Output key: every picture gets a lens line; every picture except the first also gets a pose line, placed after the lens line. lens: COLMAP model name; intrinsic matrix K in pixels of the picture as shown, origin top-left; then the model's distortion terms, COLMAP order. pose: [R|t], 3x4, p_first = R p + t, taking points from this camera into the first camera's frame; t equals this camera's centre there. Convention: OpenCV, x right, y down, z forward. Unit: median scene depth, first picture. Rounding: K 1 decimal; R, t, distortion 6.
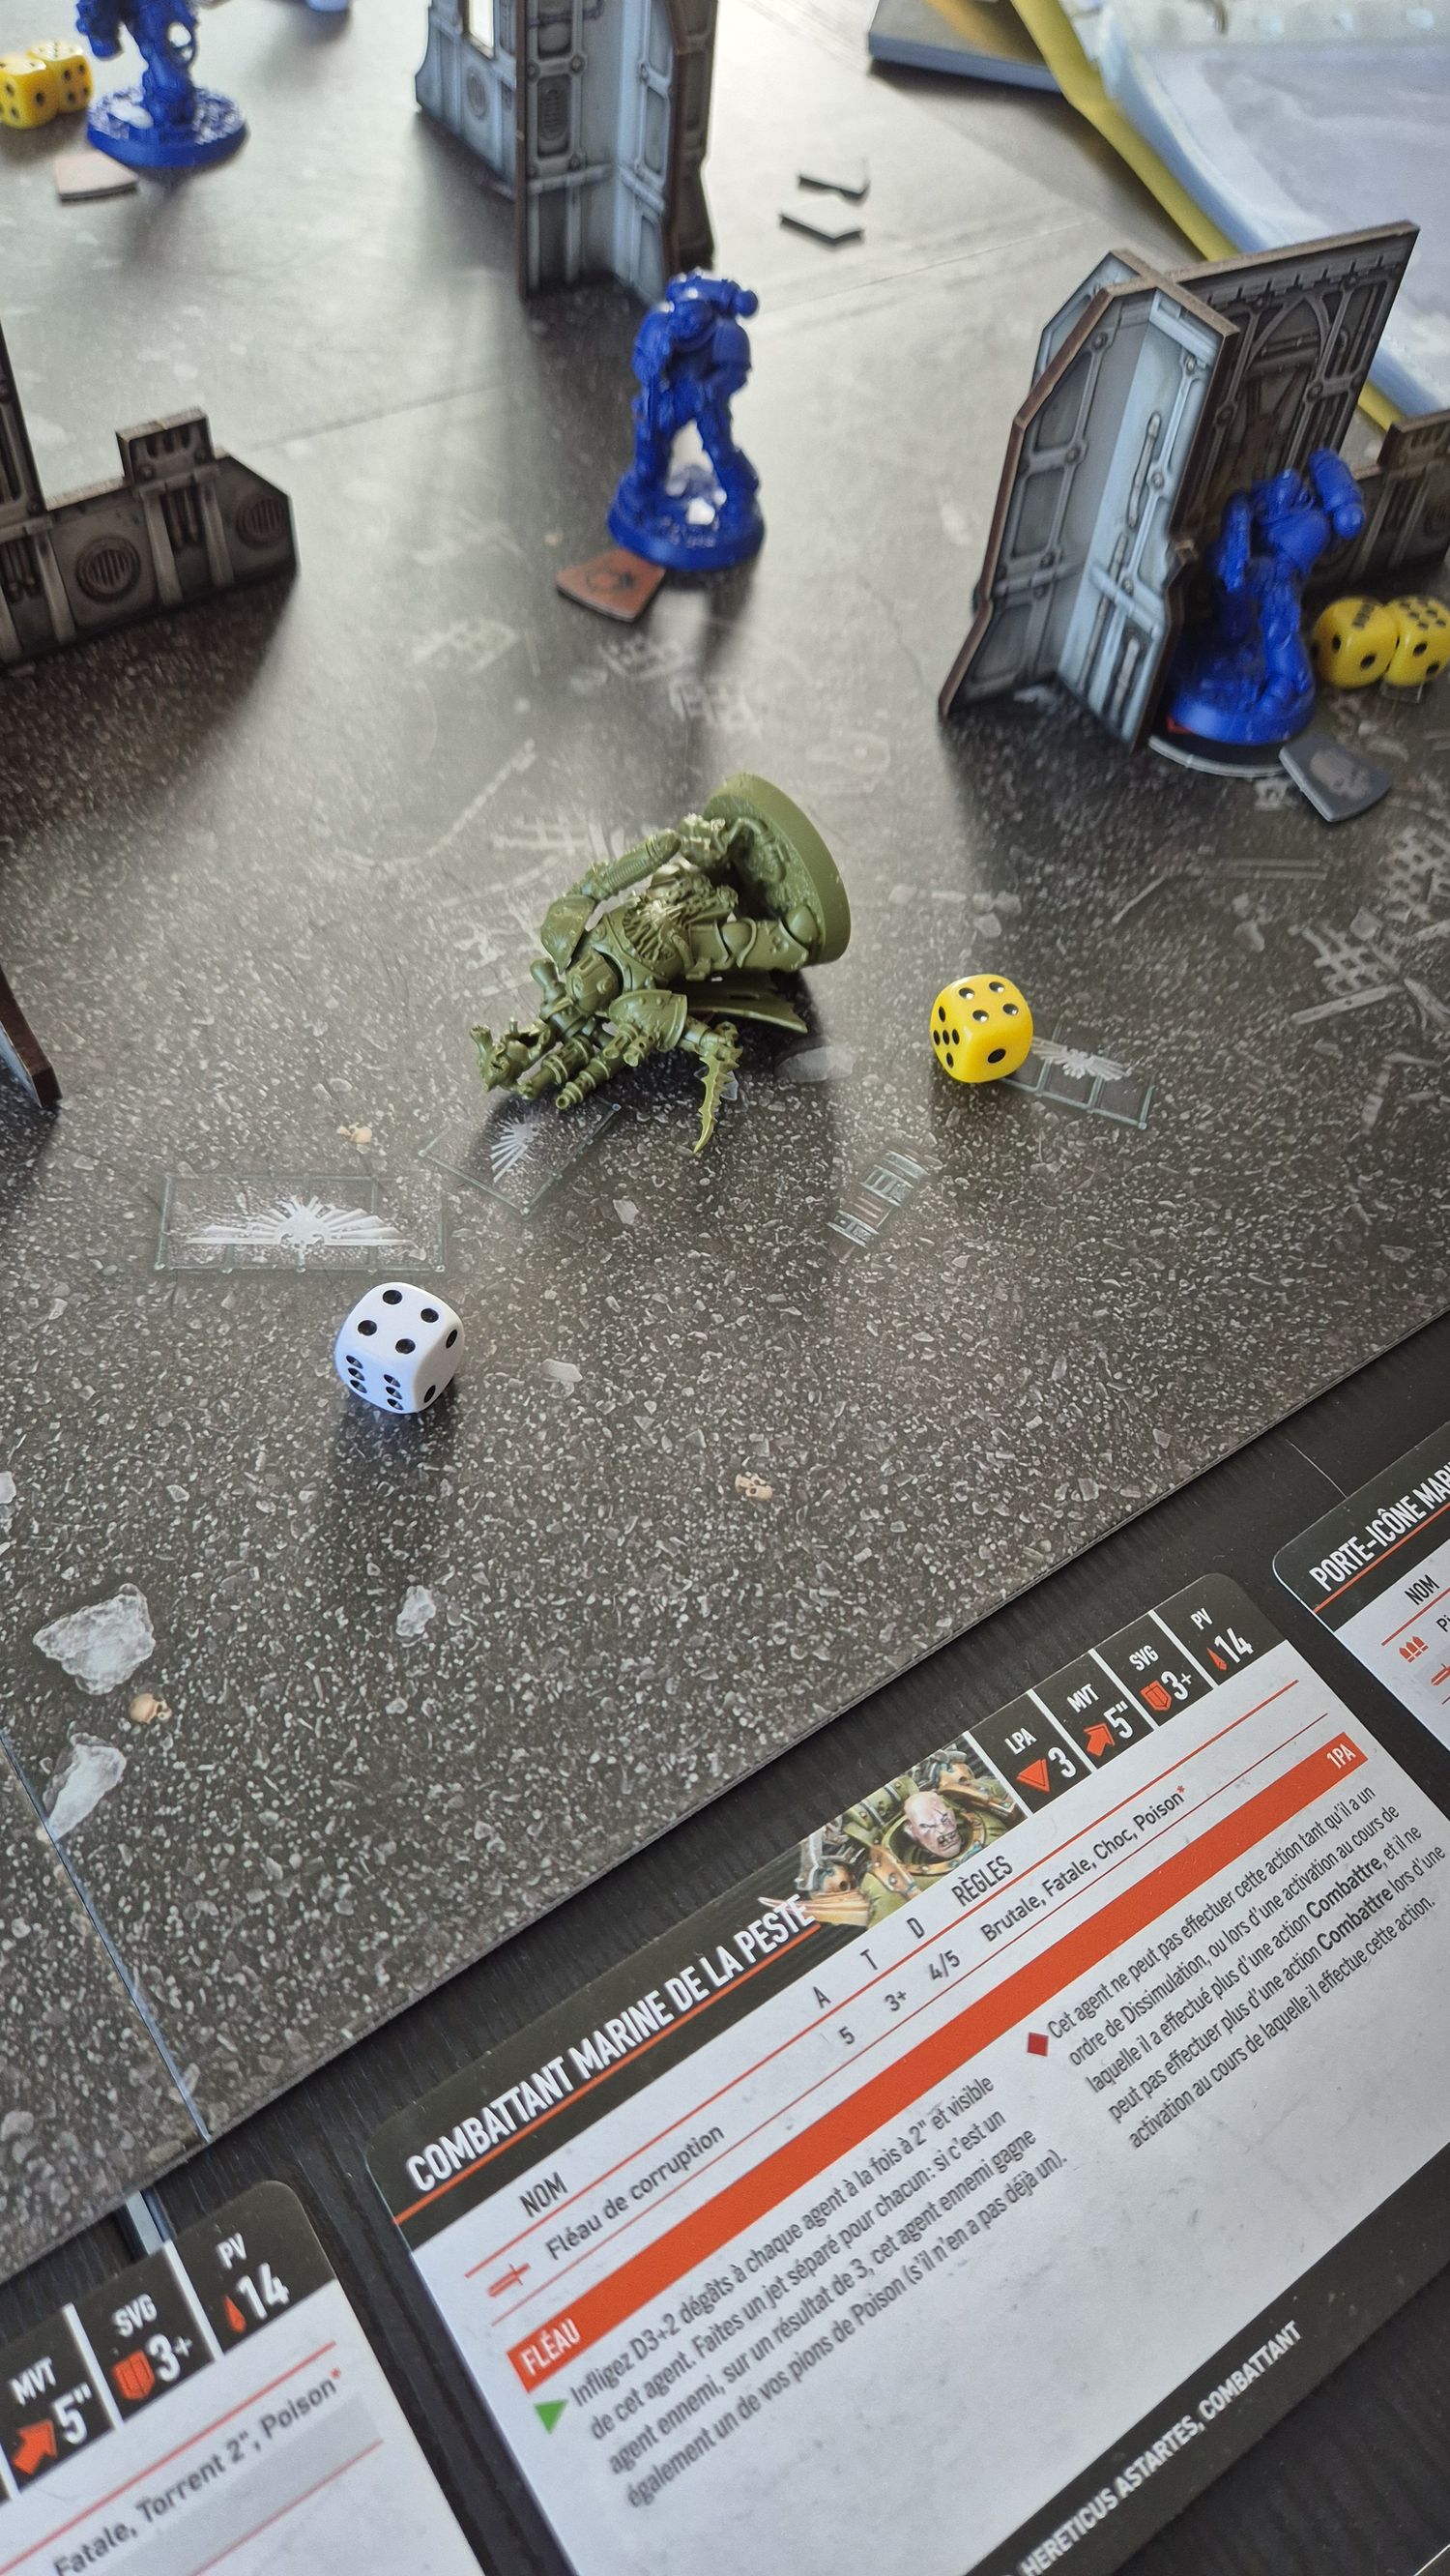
lens RADIAL K [[1778.9, 0, 737.5], [0, 1778.9, 1287.9], [0, 0, 1]] dist [0.055503, -0.062966]
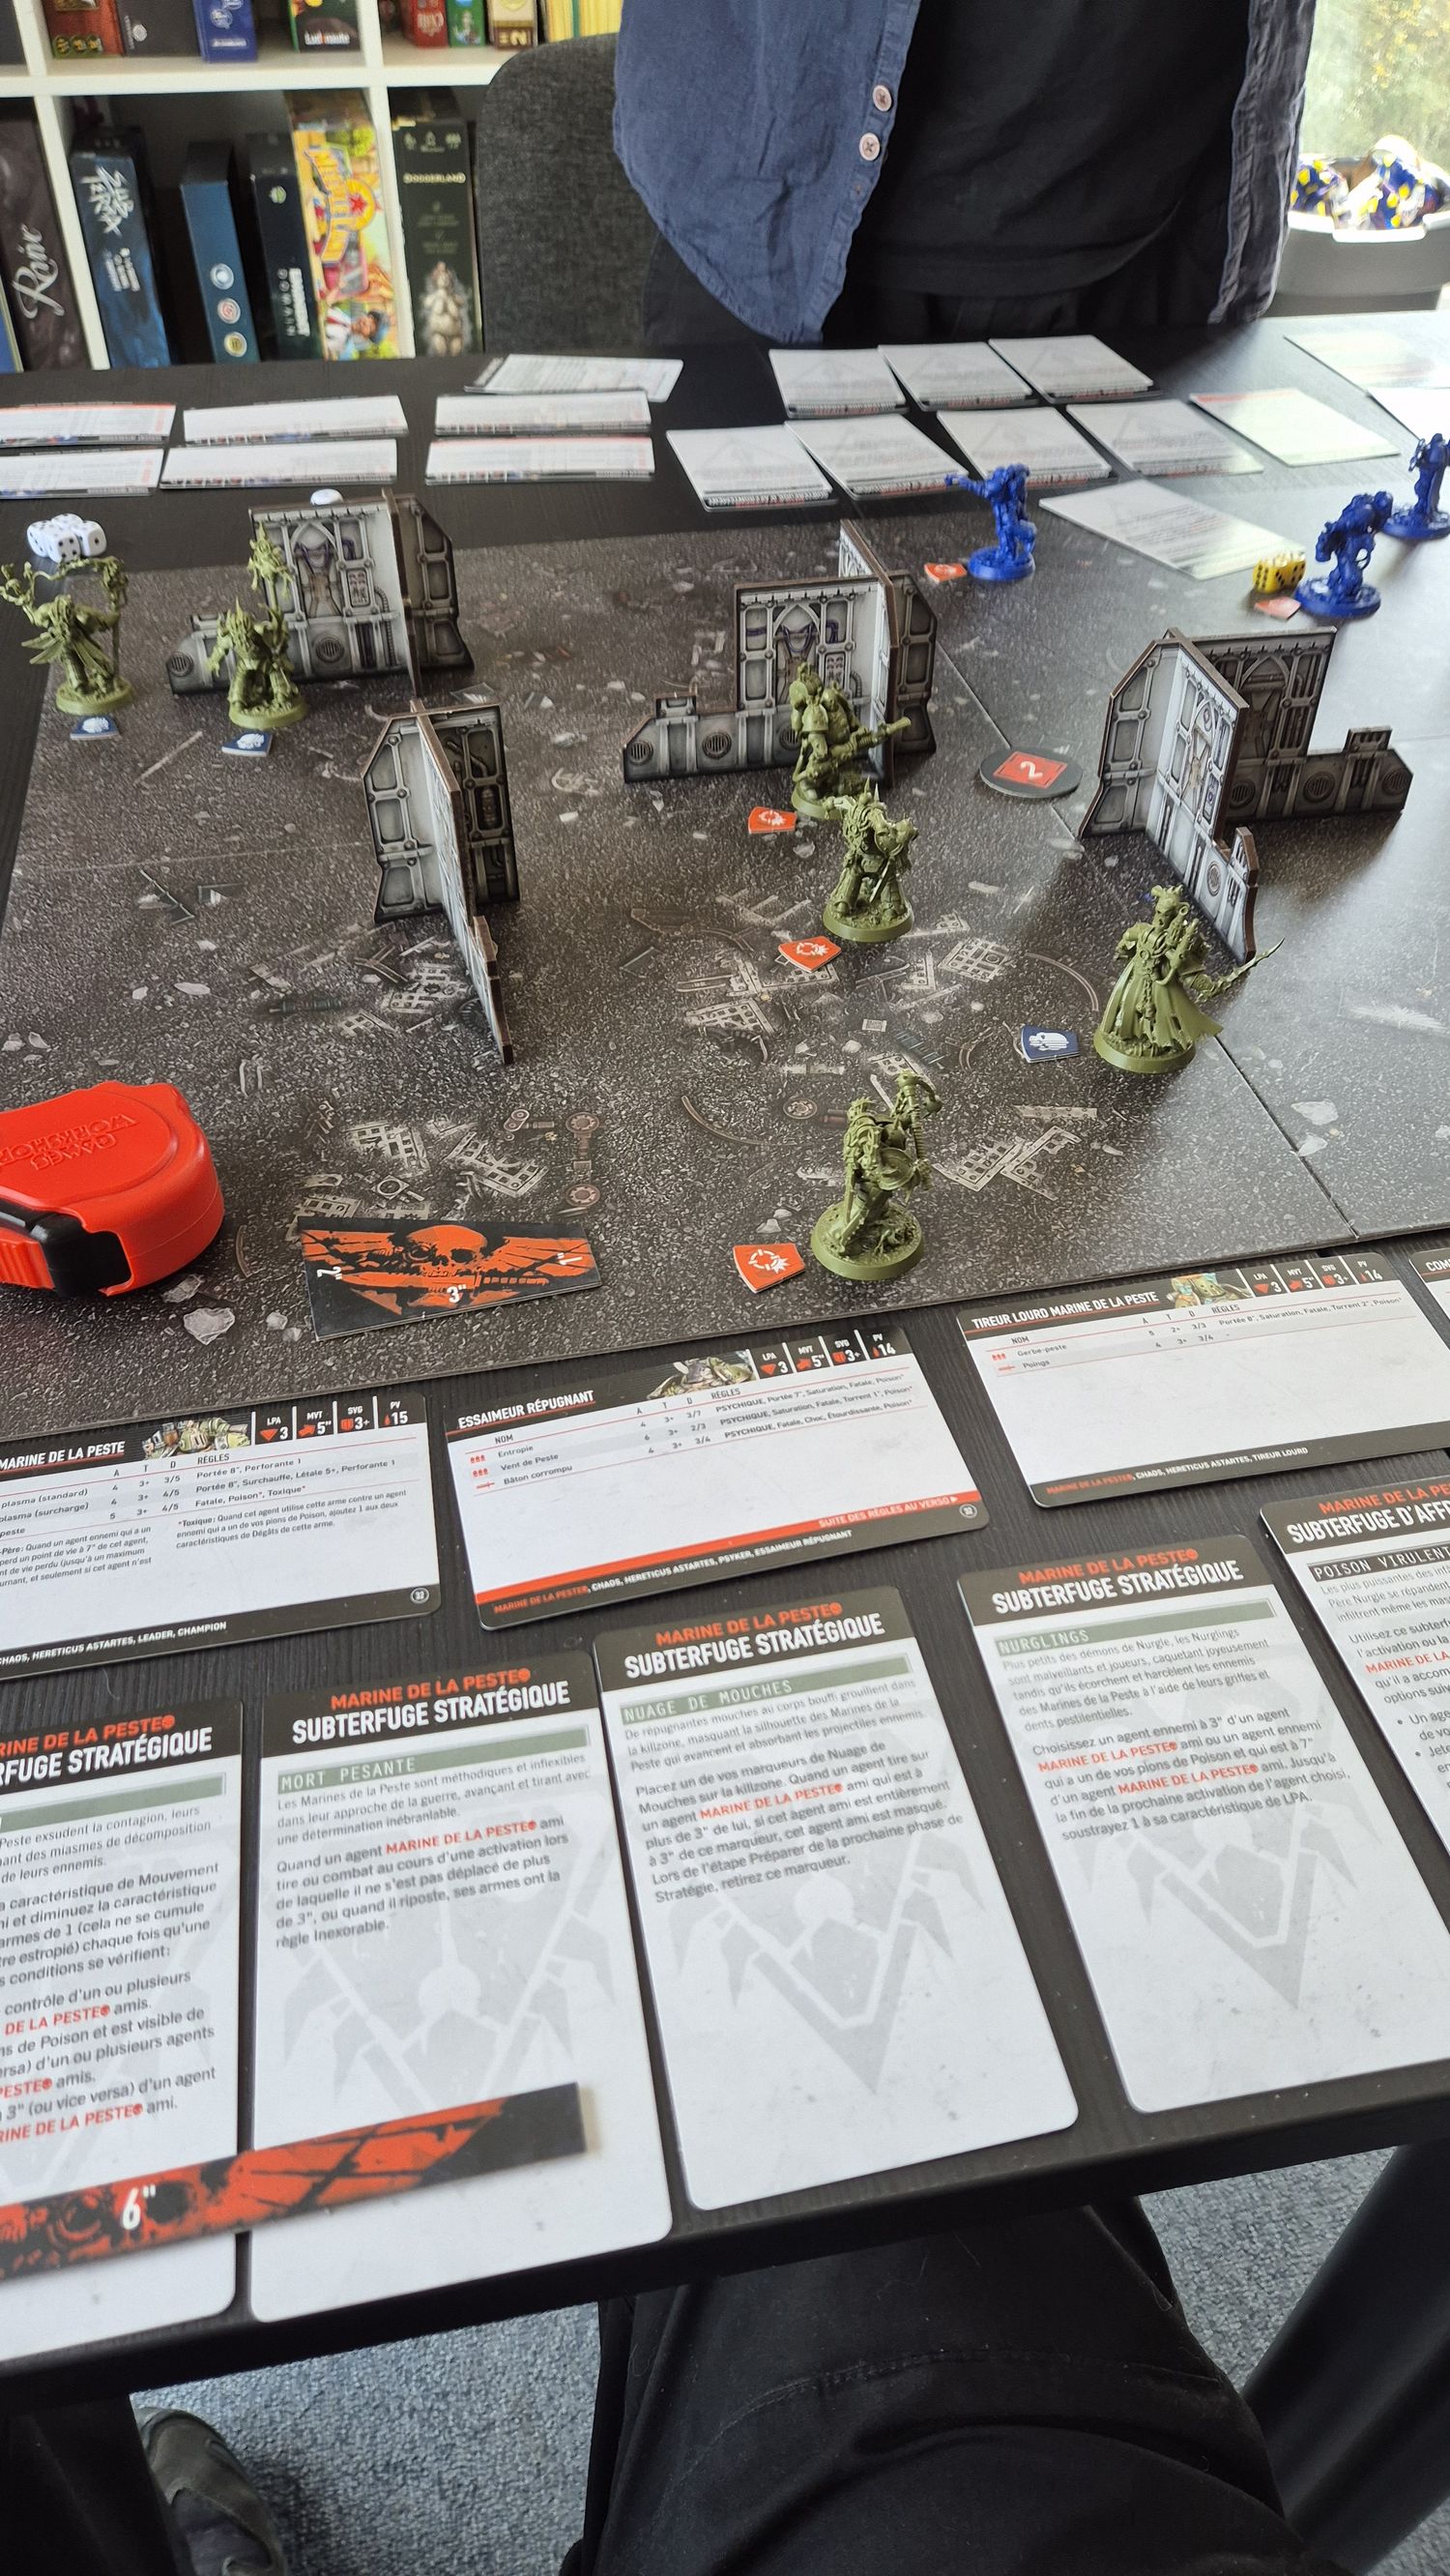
lens RADIAL K [[1778.9, 0, 733.1], [0, 1778.9, 1261.9], [0, 0, 1]] dist [0.055503, -0.062966]
pose [[0.908427, 0.218270, -0.356538, -0.129368], [-0.290938, 0.942534, -0.164273, 0.908976], [0.300193, 0.252960, 0.919726, -1.339209]]
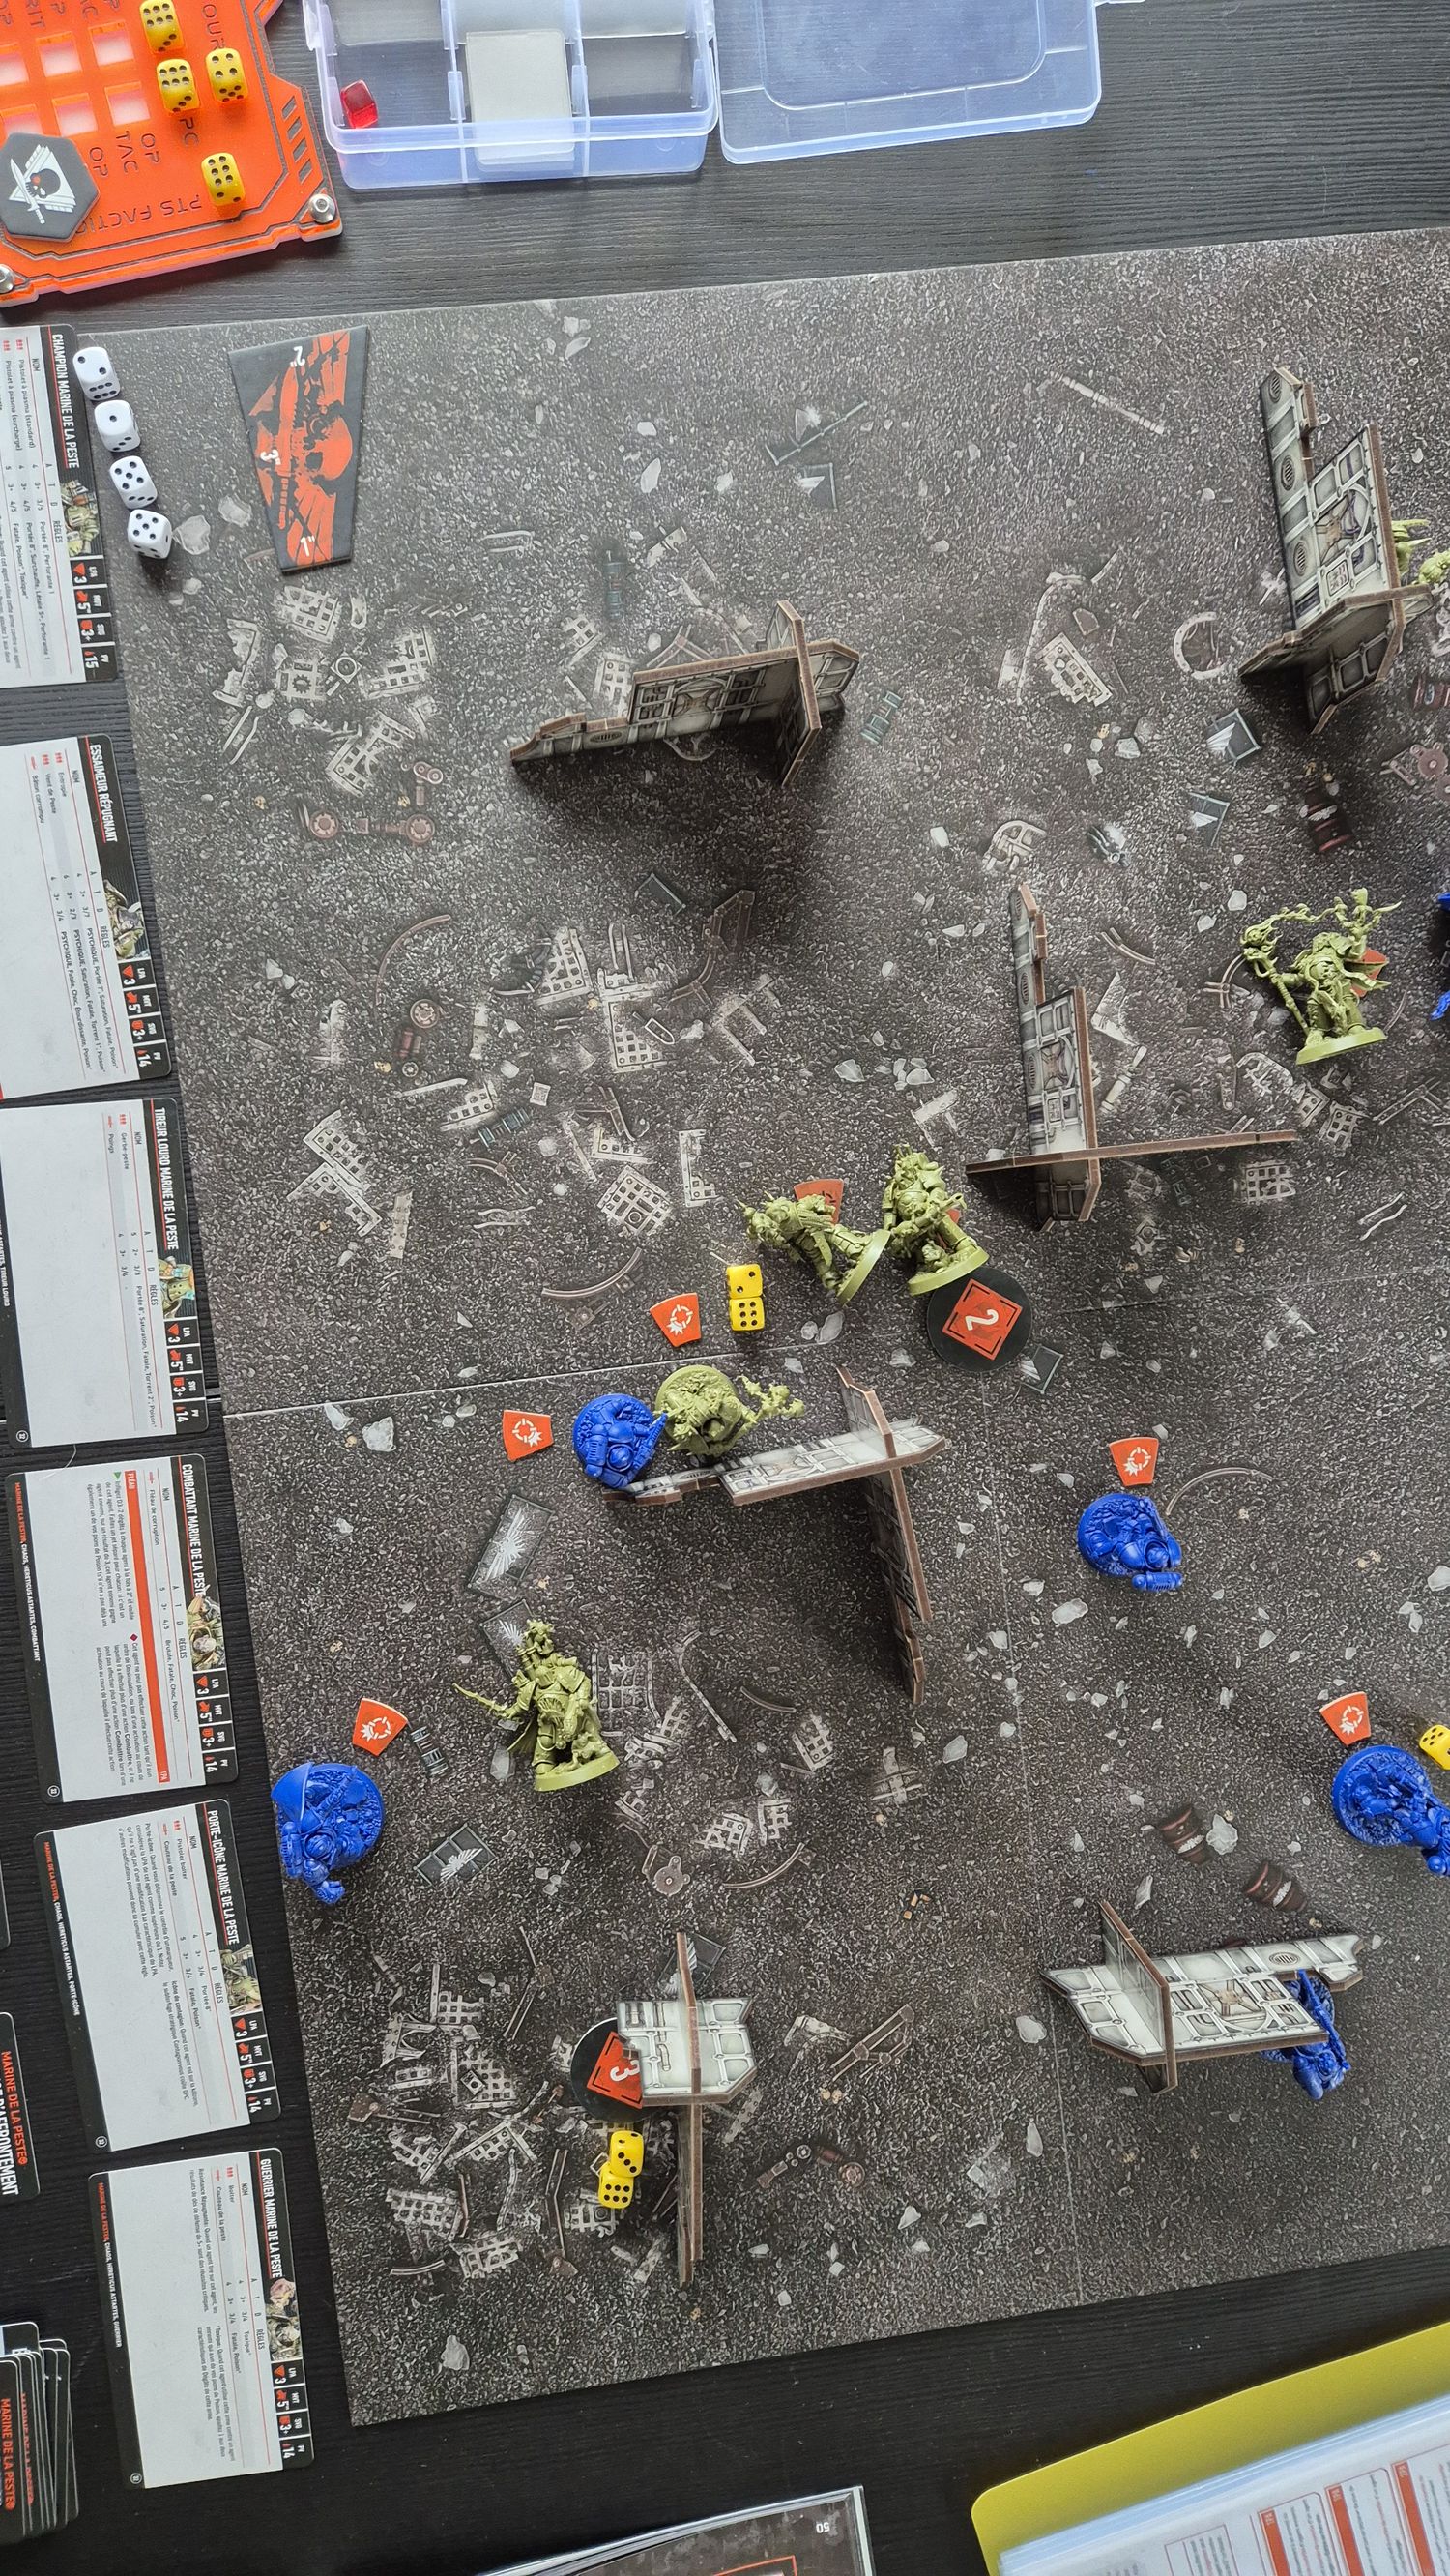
lens RADIAL K [[1778.9, 0, 674.5], [0, 1778.9, 1308.2], [0, 0, 1]] dist [0.055503, -0.062966]
pose [[-0.479766, 0.874393, -0.072537, -0.485842], [-0.771674, -0.381168, 0.509147, -1.462951], [0.417546, 0.300246, 0.857617, -1.317857]]
